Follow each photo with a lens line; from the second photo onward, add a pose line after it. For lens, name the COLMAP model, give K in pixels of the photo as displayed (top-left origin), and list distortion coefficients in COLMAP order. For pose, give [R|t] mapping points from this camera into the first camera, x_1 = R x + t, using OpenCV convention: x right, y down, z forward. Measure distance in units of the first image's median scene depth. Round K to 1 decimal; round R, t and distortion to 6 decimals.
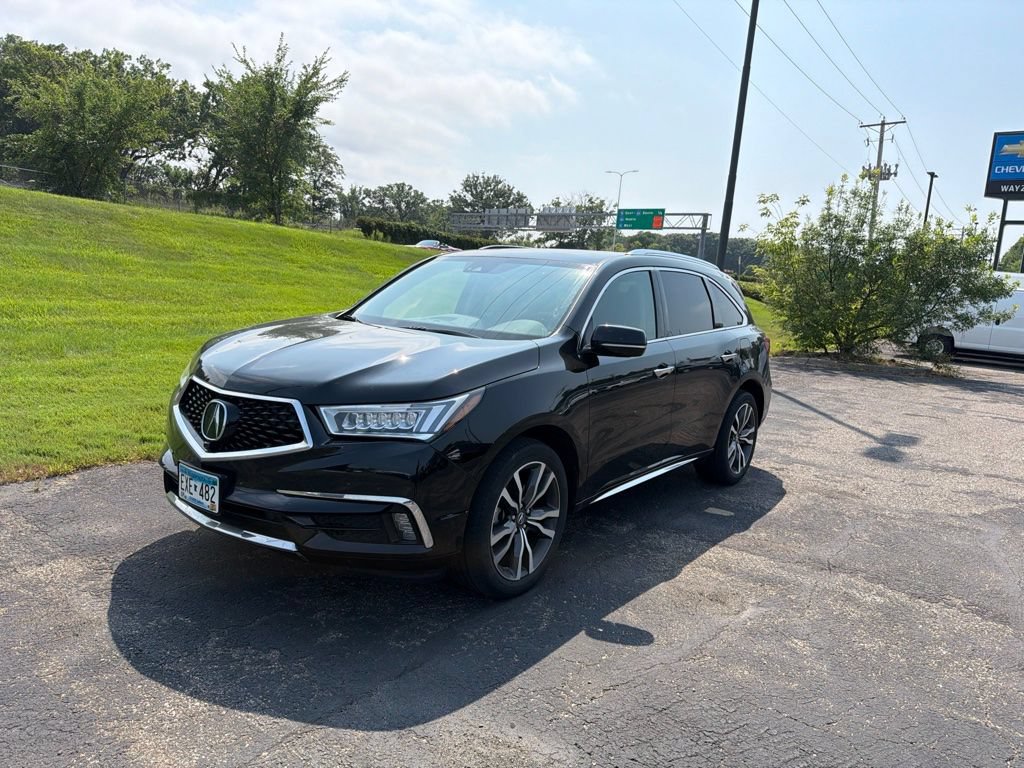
lens RADIAL K [[710.2, 0, 512.5], [0, 710.2, 388.1], [0, 0, 1]] dist [0.075218, -0.101949]
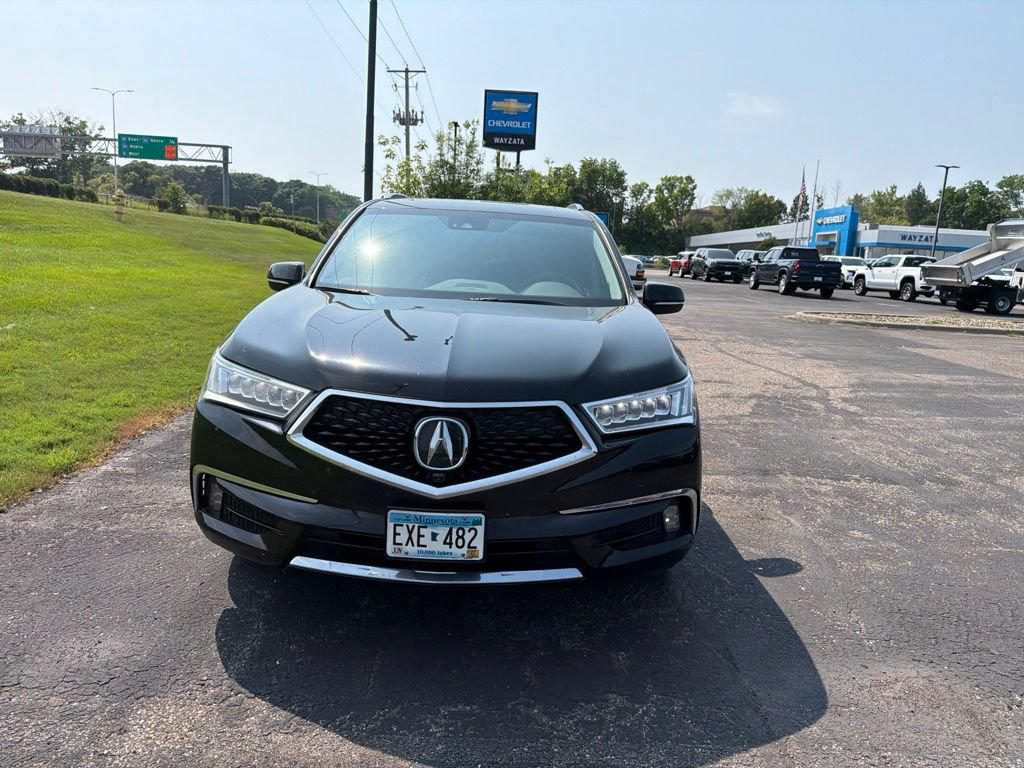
lens RADIAL K [[715.8, 0, 513.0], [0, 715.8, 385.6], [0, 0, 1]] dist [0.068307, -0.096999]
pose [[0.800838, -0.136871, 0.583030, -0.555992], [0.090228, 0.989996, 0.108474, -0.063645], [-0.592045, -0.034265, 0.805176, 0.249735]]
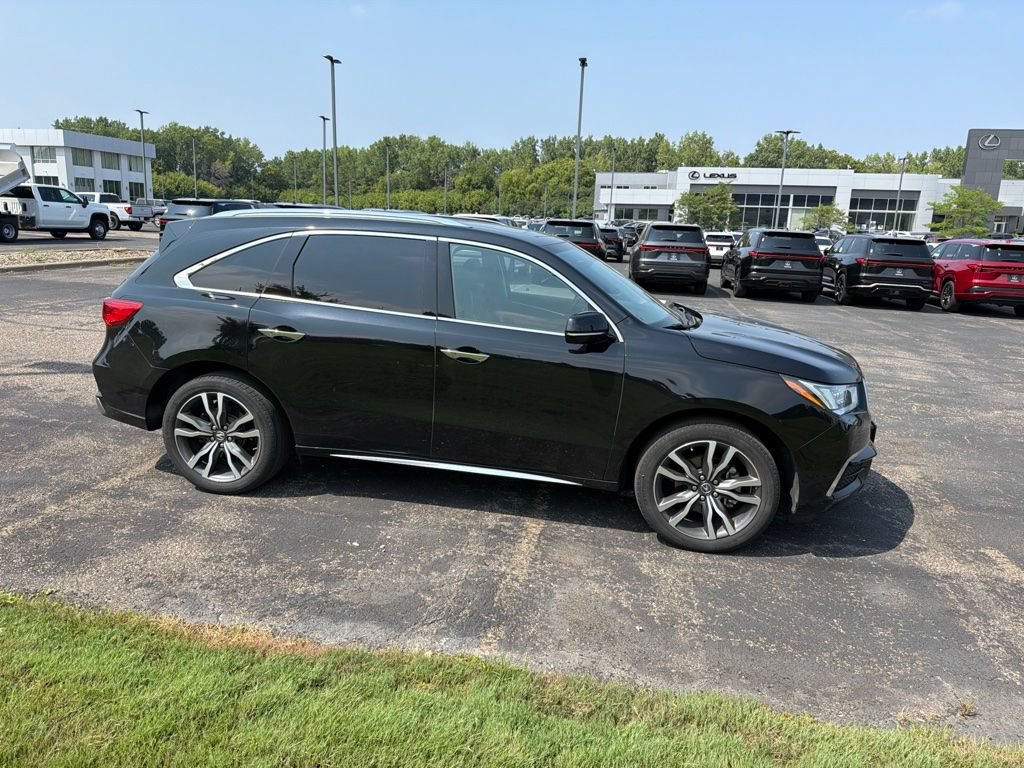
lens RADIAL K [[713.9, 0, 511.6], [0, 713.9, 387.7], [0, 0, 1]] dist [0.070076, -0.097937]
pose [[-0.442348, -0.293239, 0.847549, -0.961446], [0.056084, 0.934141, 0.352470, -0.369695], [-0.895088, 0.203449, -0.396769, 1.584611]]
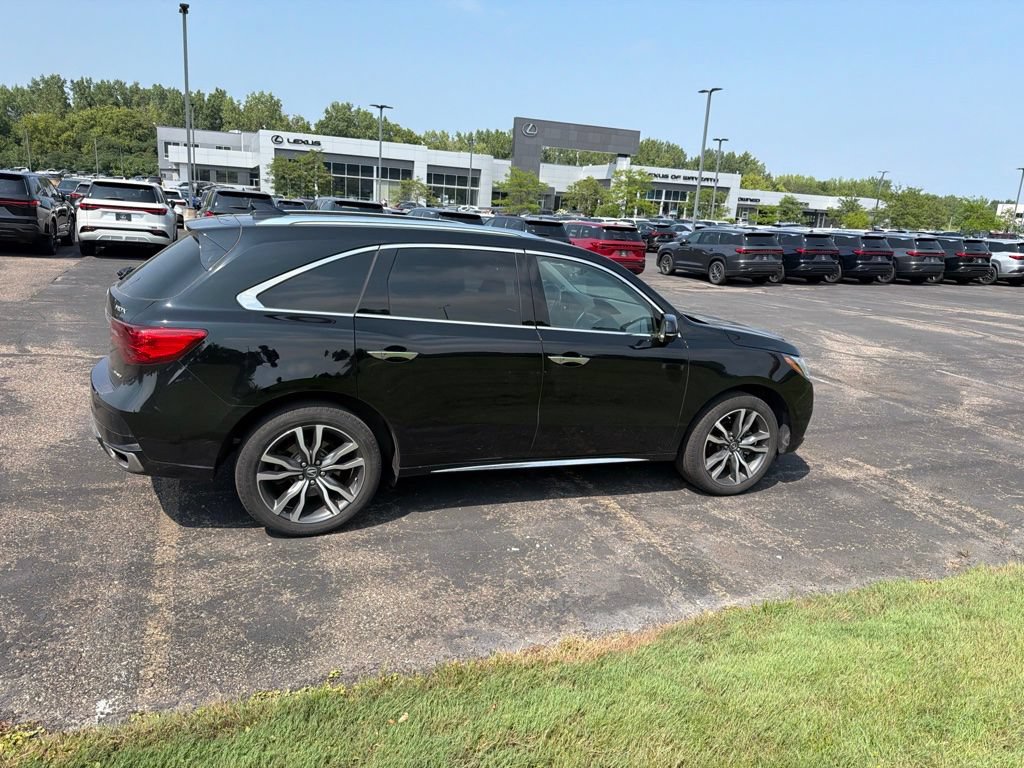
lens RADIAL K [[716.4, 0, 513.8], [0, 716.4, 390.5], [0, 0, 1]] dist [0.081084, -0.118674]
pose [[-0.851275, -0.254365, 0.458943, -0.550923], [-0.060788, 0.916563, 0.395243, -0.442678], [-0.521186, 0.308562, -0.795710, 2.122793]]
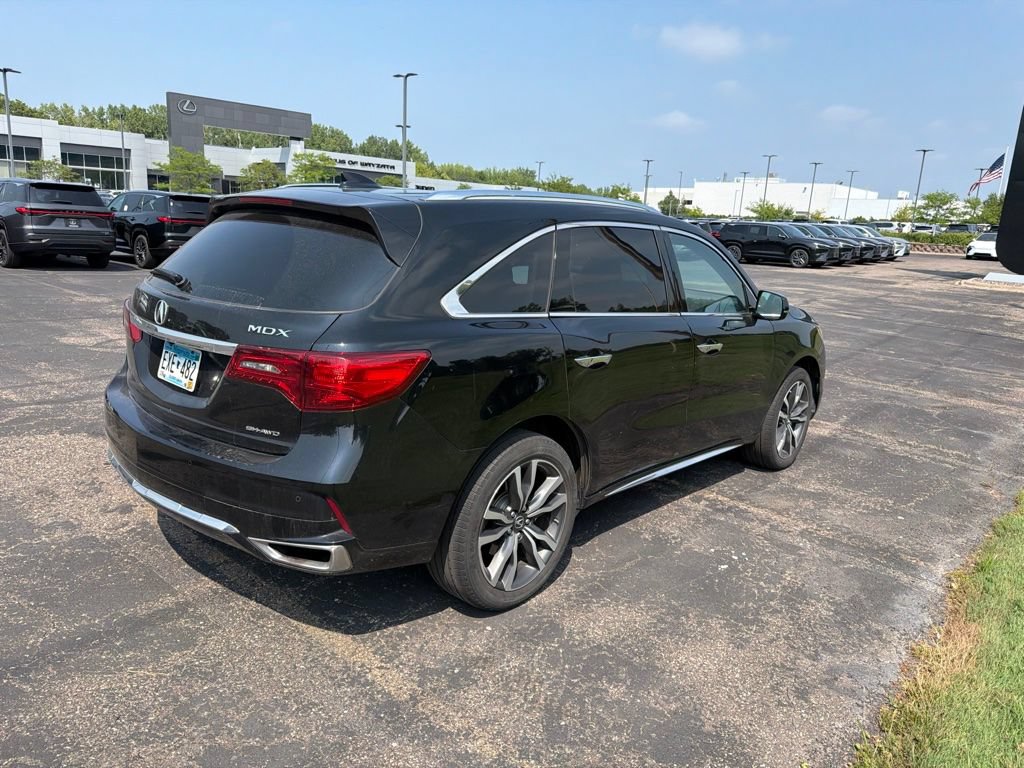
lens RADIAL K [[723.8, 0, 518.5], [0, 723.8, 381.9], [0, 0, 1]] dist [0.037489, -0.051987]
pose [[-0.987440, -0.149631, 0.050716, 0.044662], [-0.121756, 0.925259, 0.359266, -0.350064], [-0.100683, 0.348578, -0.931856, 2.168181]]
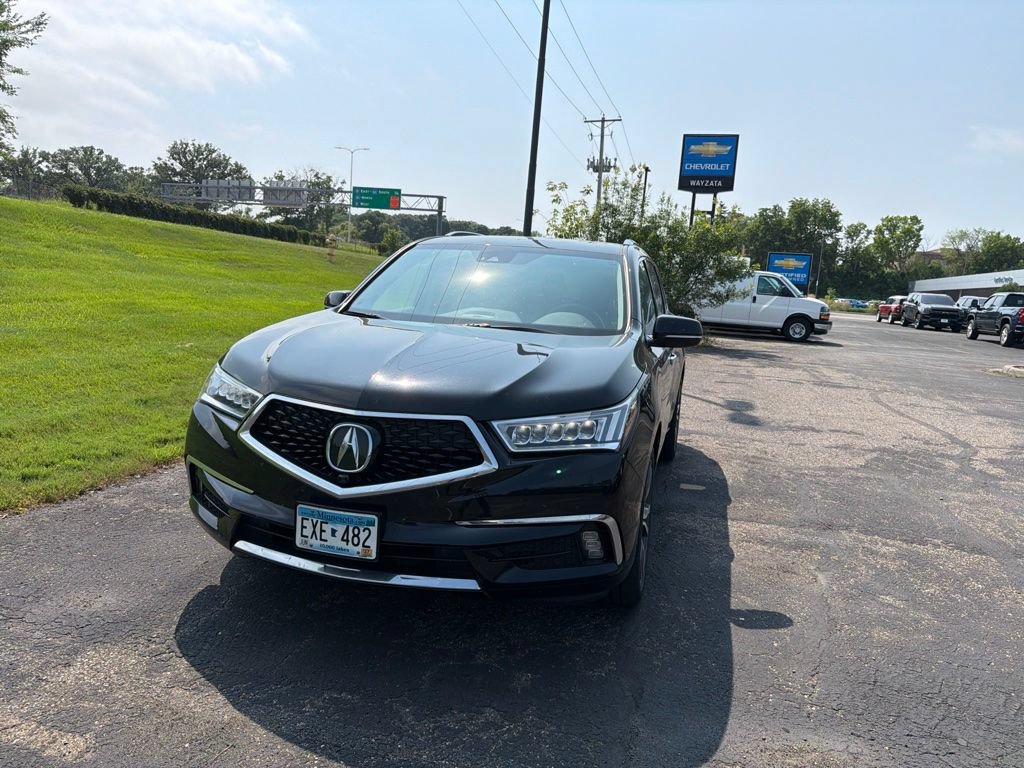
lens RADIAL K [[716.0, 0, 513.7], [0, 716.0, 377.3], [0, 0, 1]] dist [0.048968, -0.068690]
pose [[0.932035, -0.056808, 0.357889, -0.375172], [0.052331, 0.998383, 0.022190, -0.031208], [-0.358571, -0.001953, 0.933500, 0.116055]]
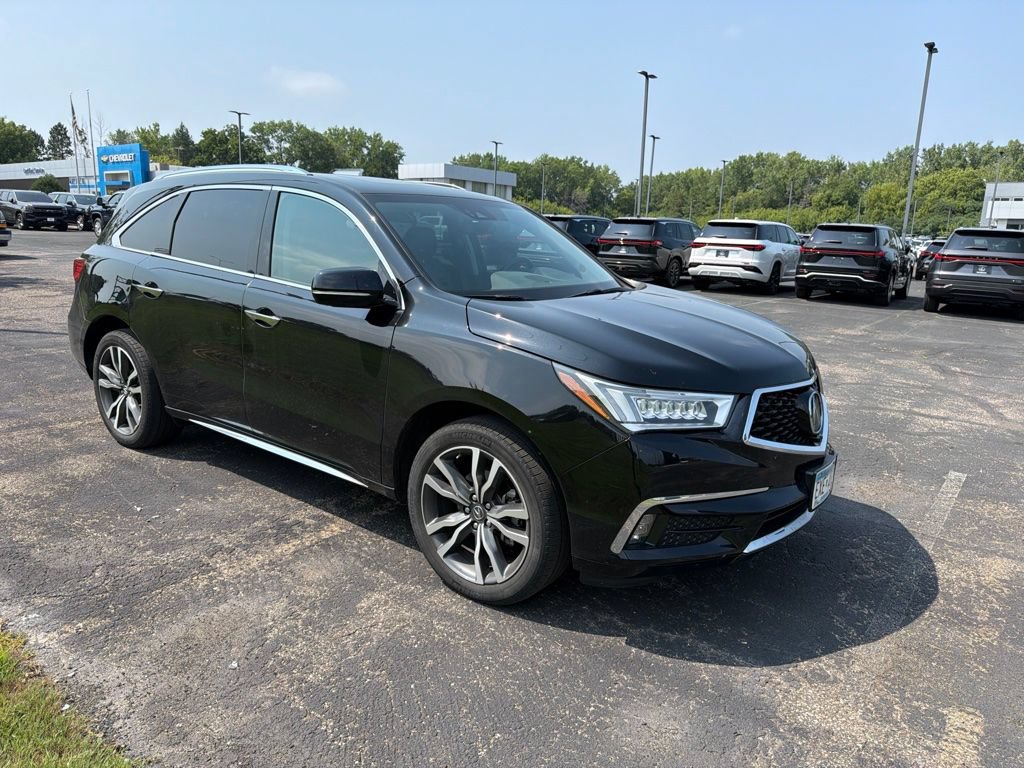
lens RADIAL K [[716.8, 0, 511.9], [0, 716.8, 387.0], [0, 0, 1]] dist [0.059349, -0.081509]
pose [[0.010444, -0.287504, 0.957723, -0.942120], [0.108282, 0.952468, 0.284745, -0.215046], [-0.994065, 0.100730, 0.041079, 0.961669]]
